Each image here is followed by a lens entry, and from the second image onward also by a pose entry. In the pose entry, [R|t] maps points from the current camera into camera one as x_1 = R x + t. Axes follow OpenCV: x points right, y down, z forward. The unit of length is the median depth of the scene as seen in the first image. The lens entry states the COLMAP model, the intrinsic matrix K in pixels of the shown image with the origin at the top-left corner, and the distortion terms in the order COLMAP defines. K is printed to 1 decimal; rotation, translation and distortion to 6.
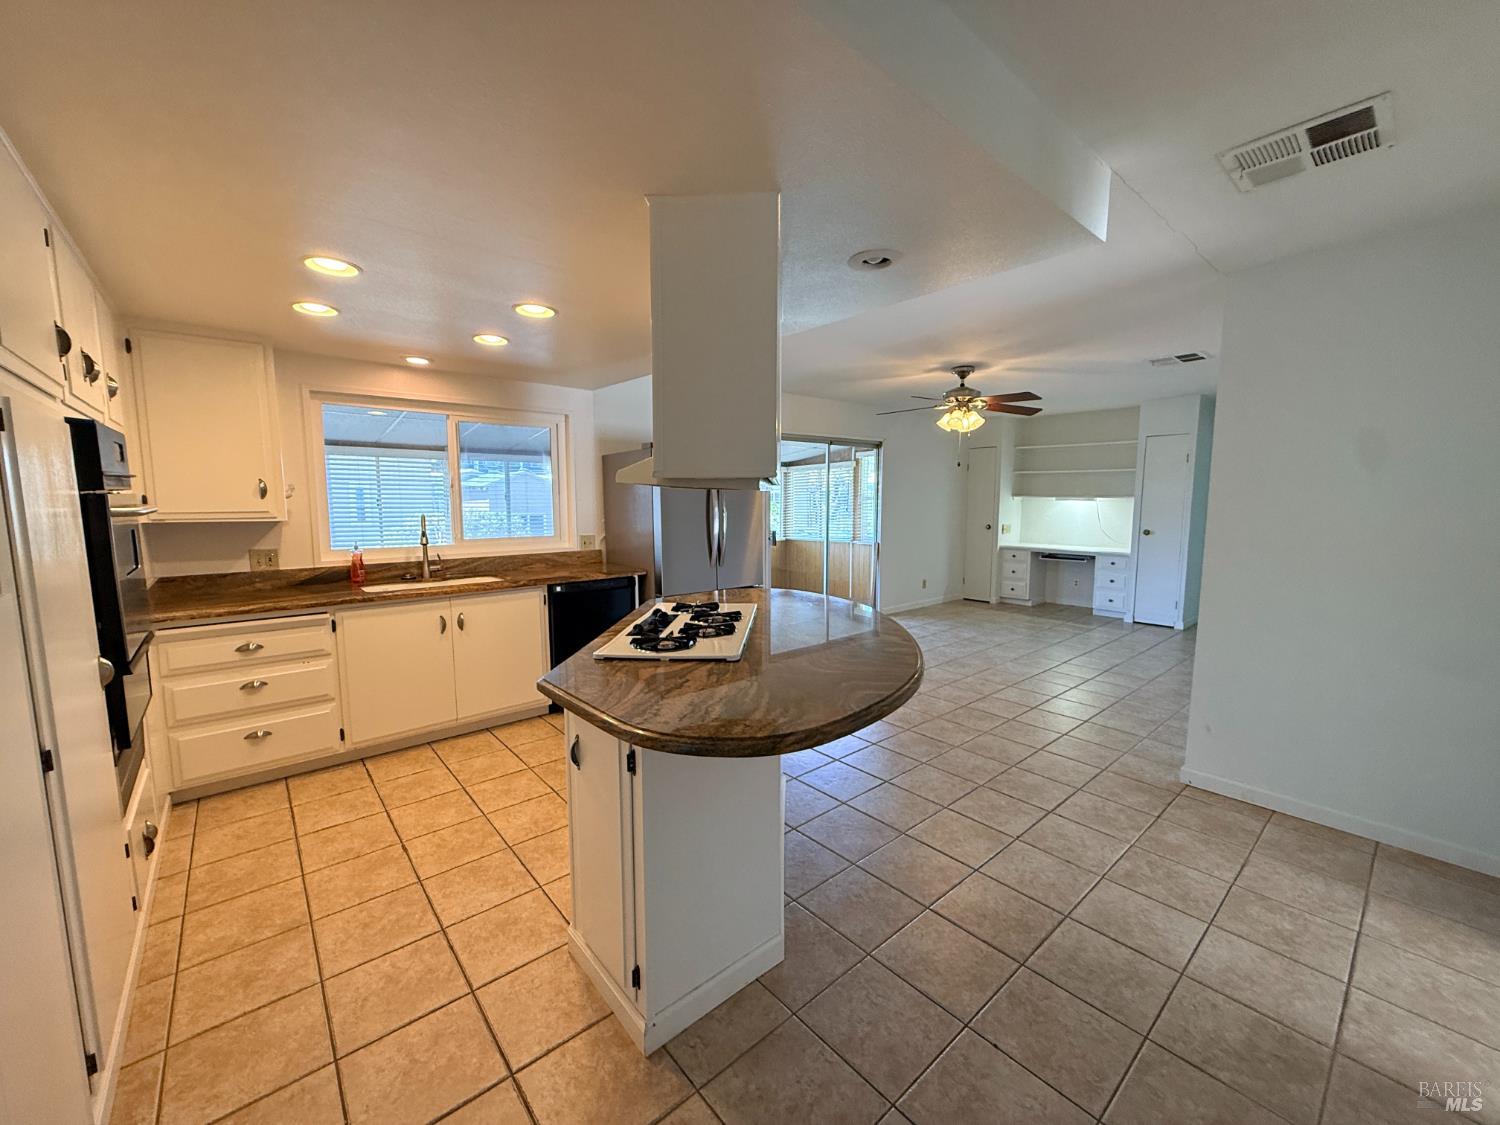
lens RADIAL K [[597.5, 0, 750.0], [0, 597.5, 562.5], [0, 0, 1]] dist [-0.001042, 0.000465]
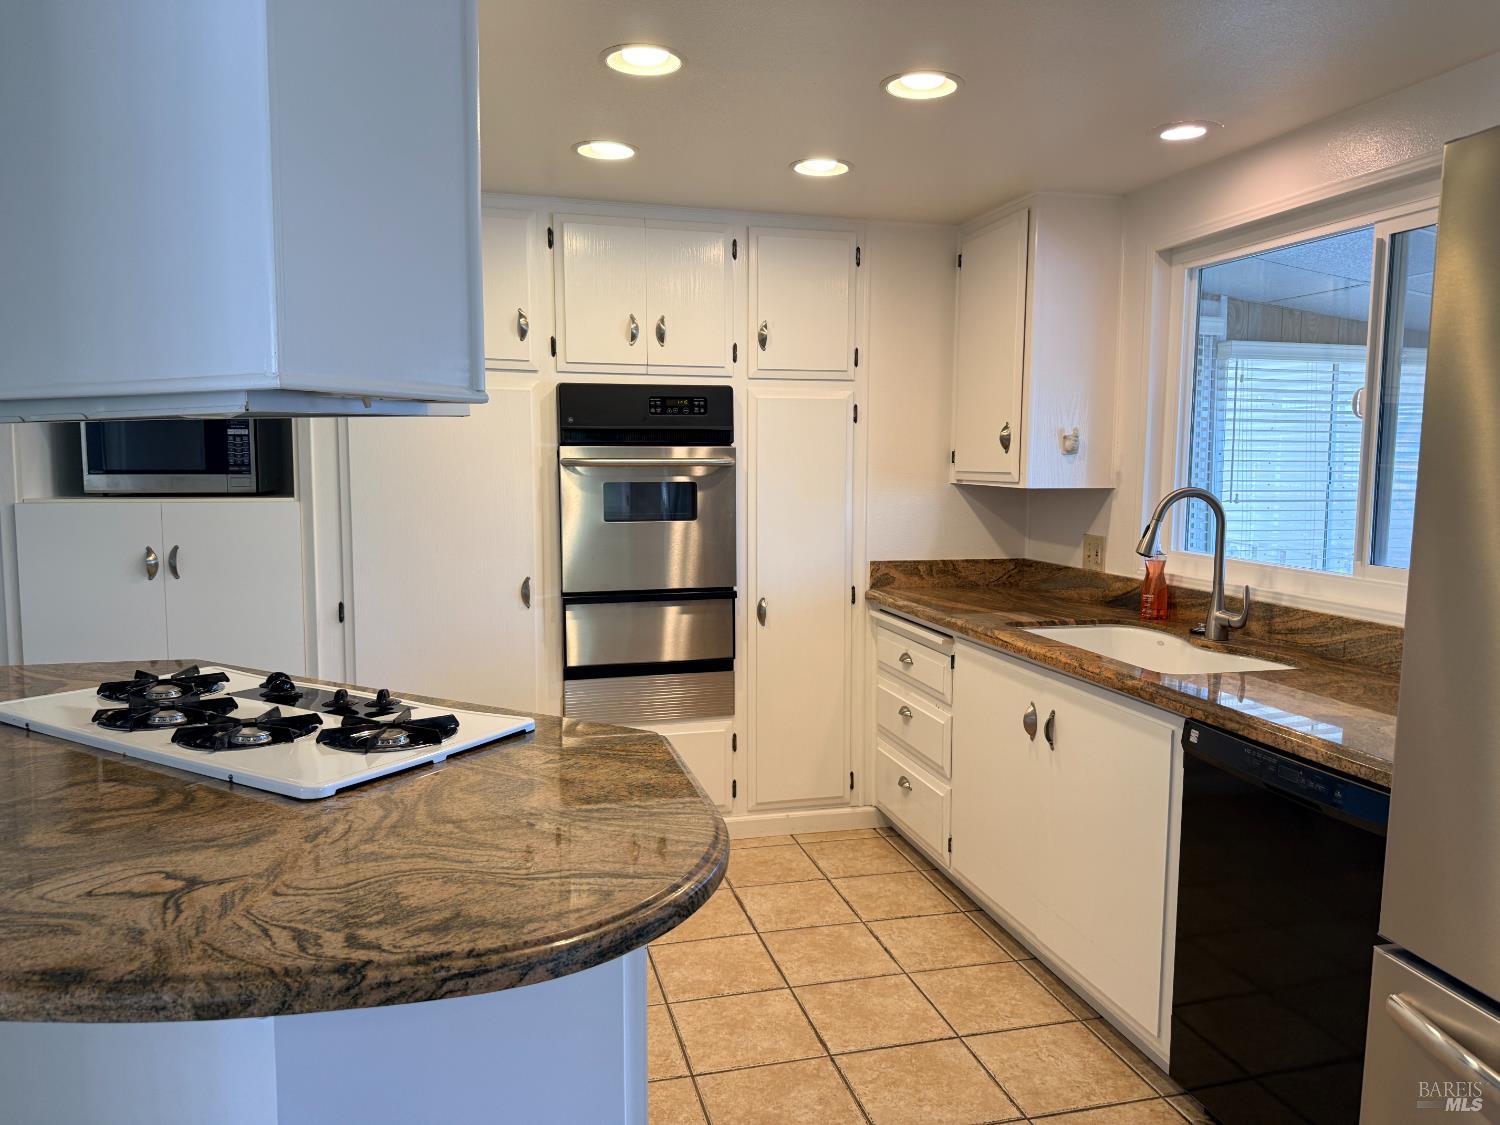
lens RADIAL K [[1042.6, 0, 750.0], [0, 1042.6, 562.5], [0, 0, 1]] dist [0.054571, -0.043445]
pose [[-0.434262, 0.085227, -0.896746, 0.302194], [-0.108651, 0.983290, 0.146068, -0.113018], [0.894210, 0.160864, -0.417746, 1.133976]]
